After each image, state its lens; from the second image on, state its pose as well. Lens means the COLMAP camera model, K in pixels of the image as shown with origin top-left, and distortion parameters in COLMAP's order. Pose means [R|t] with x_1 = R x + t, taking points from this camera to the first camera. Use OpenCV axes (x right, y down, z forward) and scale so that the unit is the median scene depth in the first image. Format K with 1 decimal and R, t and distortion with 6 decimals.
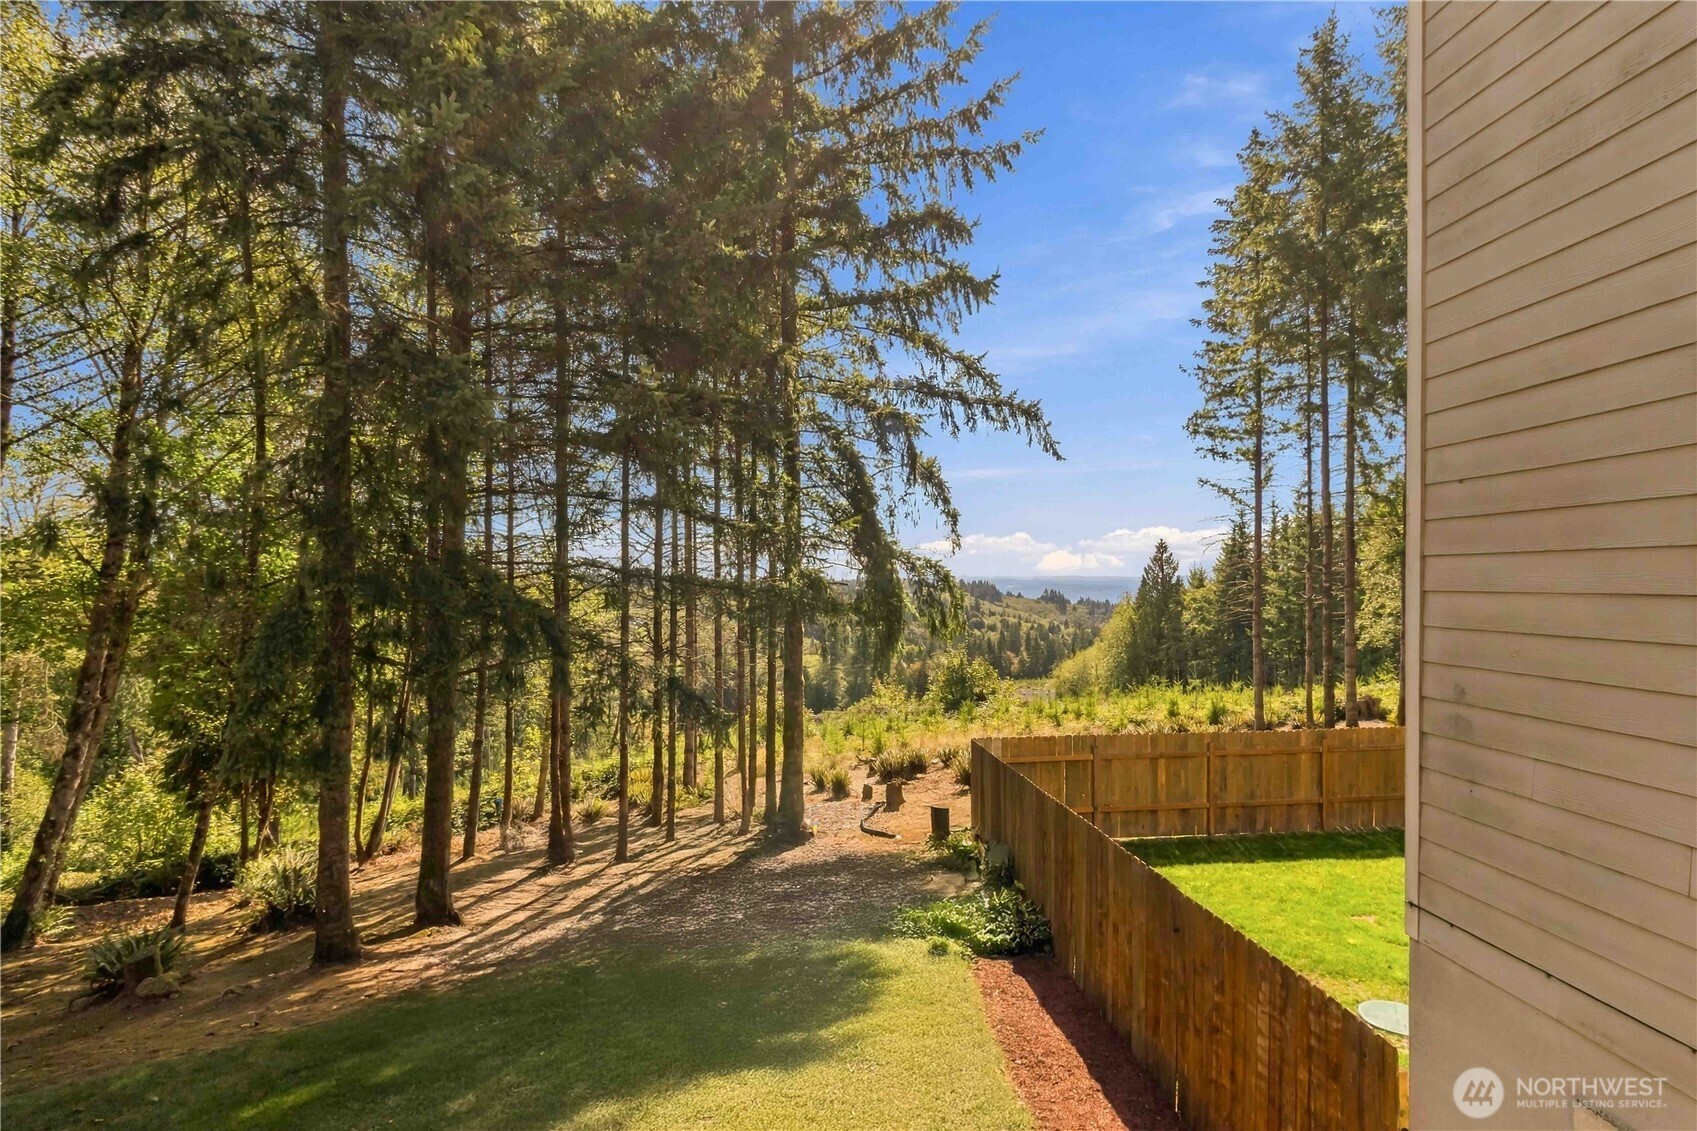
lens RADIAL K [[797.1, 0, 838.4], [0, 797.1, 577.3], [0, 0, 1]] dist [0.003830, 0.002836]
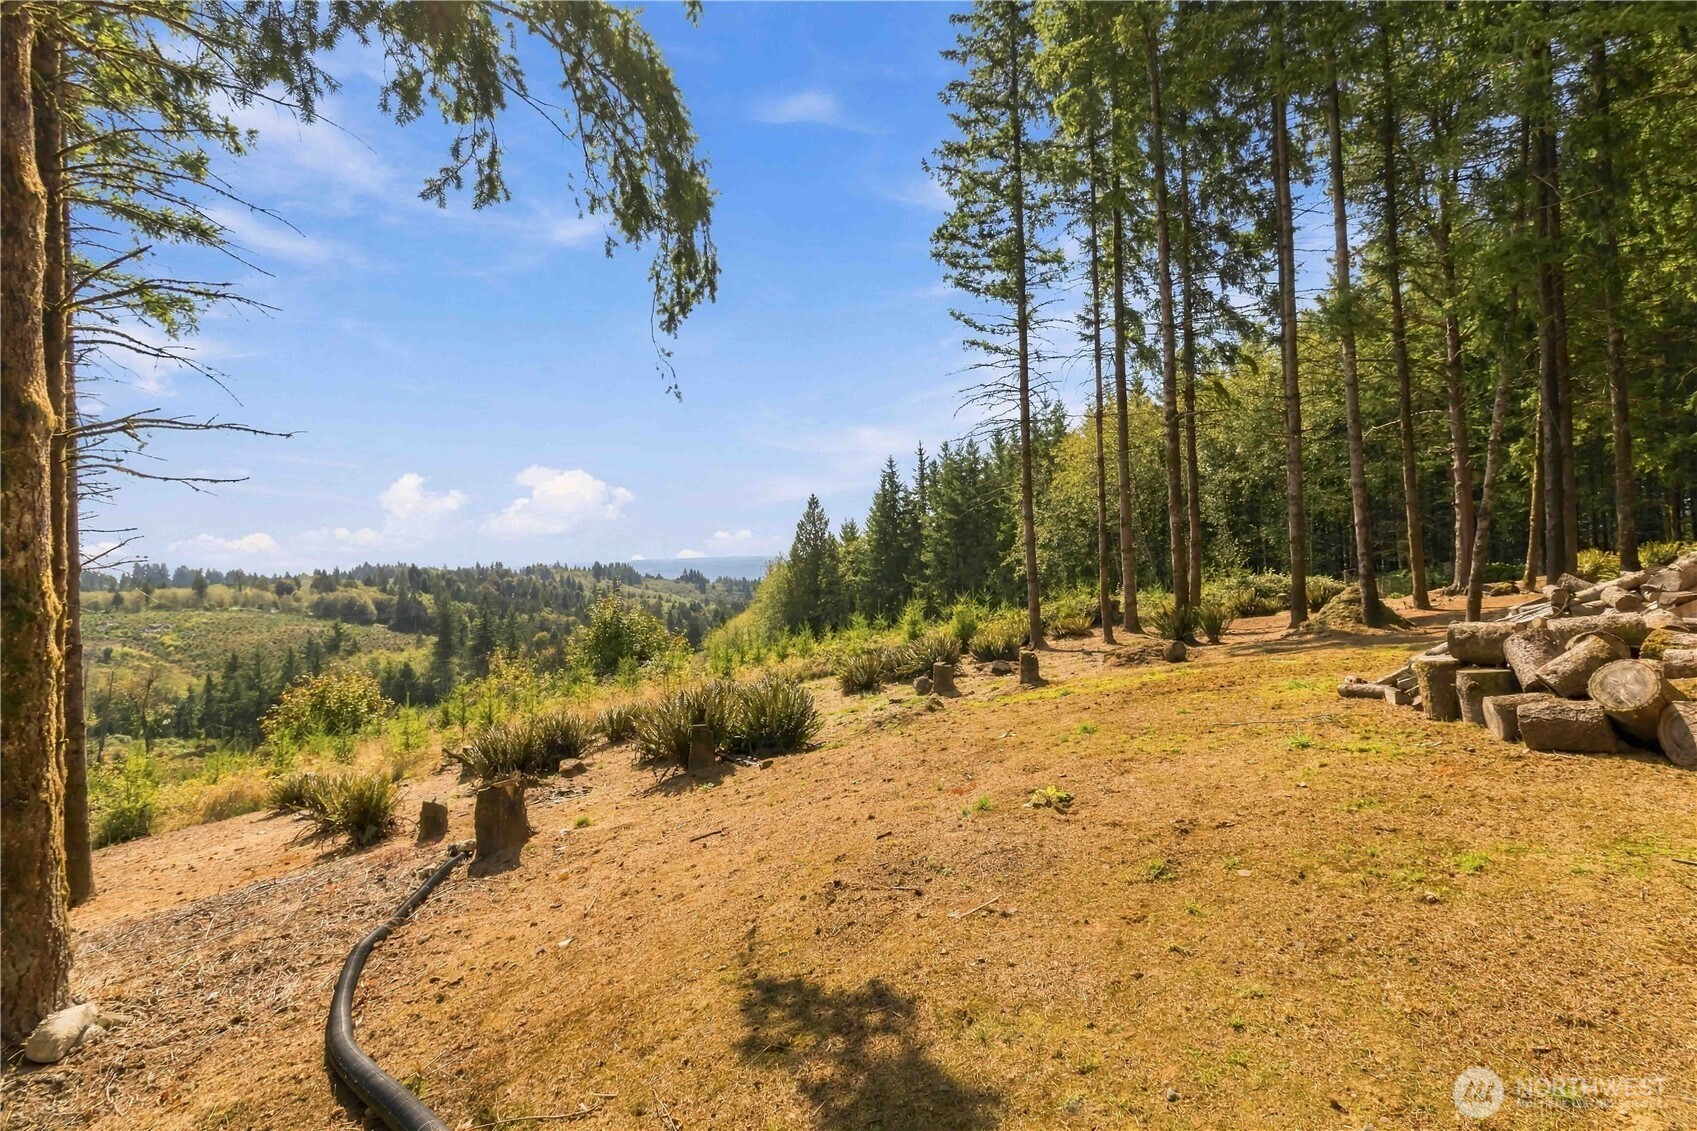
lens RADIAL K [[797.1, 0, 855.8], [0, 797.1, 548.7], [0, 0, 1]] dist [0.003830, 0.002836]
pose [[0.892770, -0.021751, 0.449987, 0.009940], [0.027474, 0.999603, -0.006191, 0.029442], [-0.449674, 0.017890, 0.893013, 0.113549]]
